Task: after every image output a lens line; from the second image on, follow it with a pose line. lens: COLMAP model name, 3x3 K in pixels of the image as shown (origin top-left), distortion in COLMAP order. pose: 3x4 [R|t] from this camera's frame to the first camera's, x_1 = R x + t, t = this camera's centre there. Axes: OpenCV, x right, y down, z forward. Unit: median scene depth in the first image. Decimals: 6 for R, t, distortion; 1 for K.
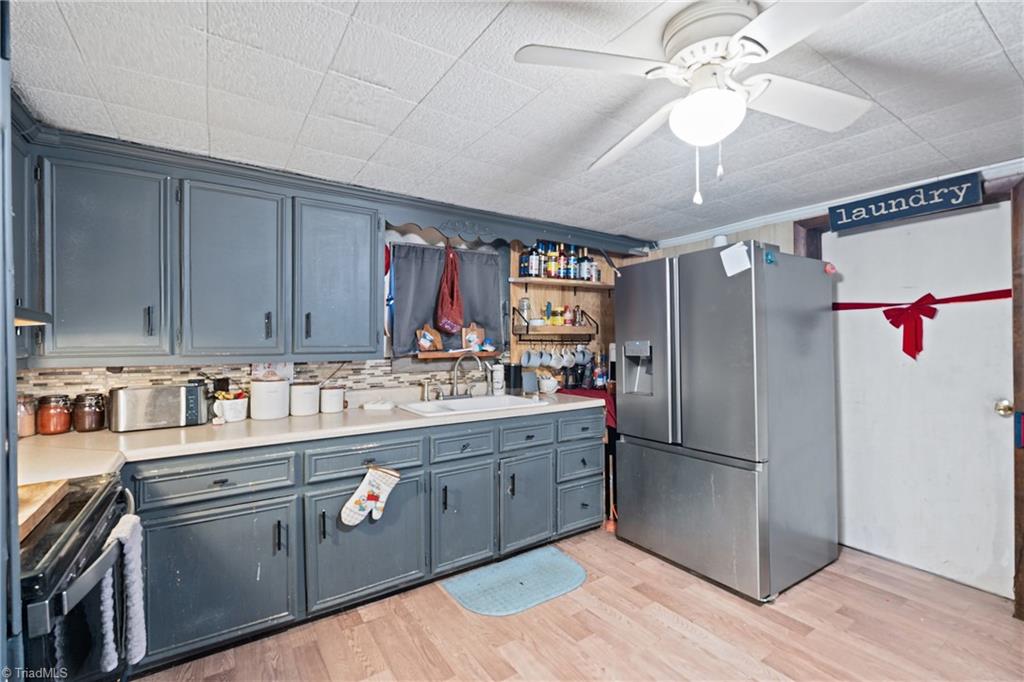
lens RADIAL K [[449.4, 0, 512.8], [0, 449.4, 341.1], [0, 0, 1]] dist [0.000800, 0.000497]
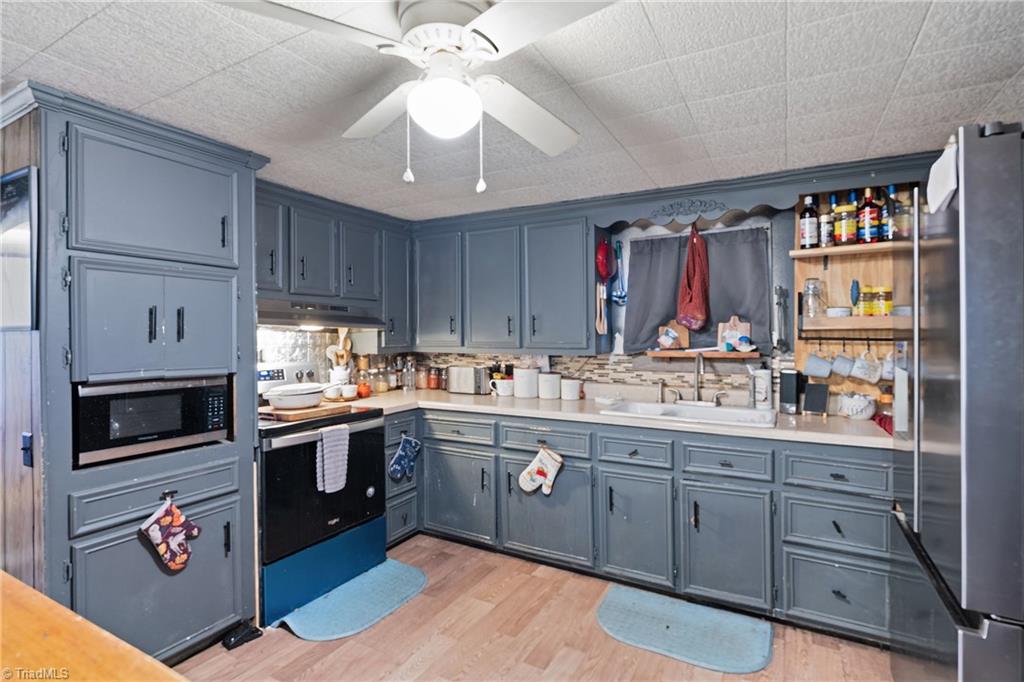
lens RADIAL K [[490.4, 0, 514.2], [0, 490.4, 337.5], [0, 0, 1]] dist [0.003350, 0.000933]
pose [[0.457249, 0.007373, -0.889308, 0.654487], [-0.000926, 0.999969, 0.007814, -0.011198], [0.889338, -0.002749, 0.457242, 0.300009]]
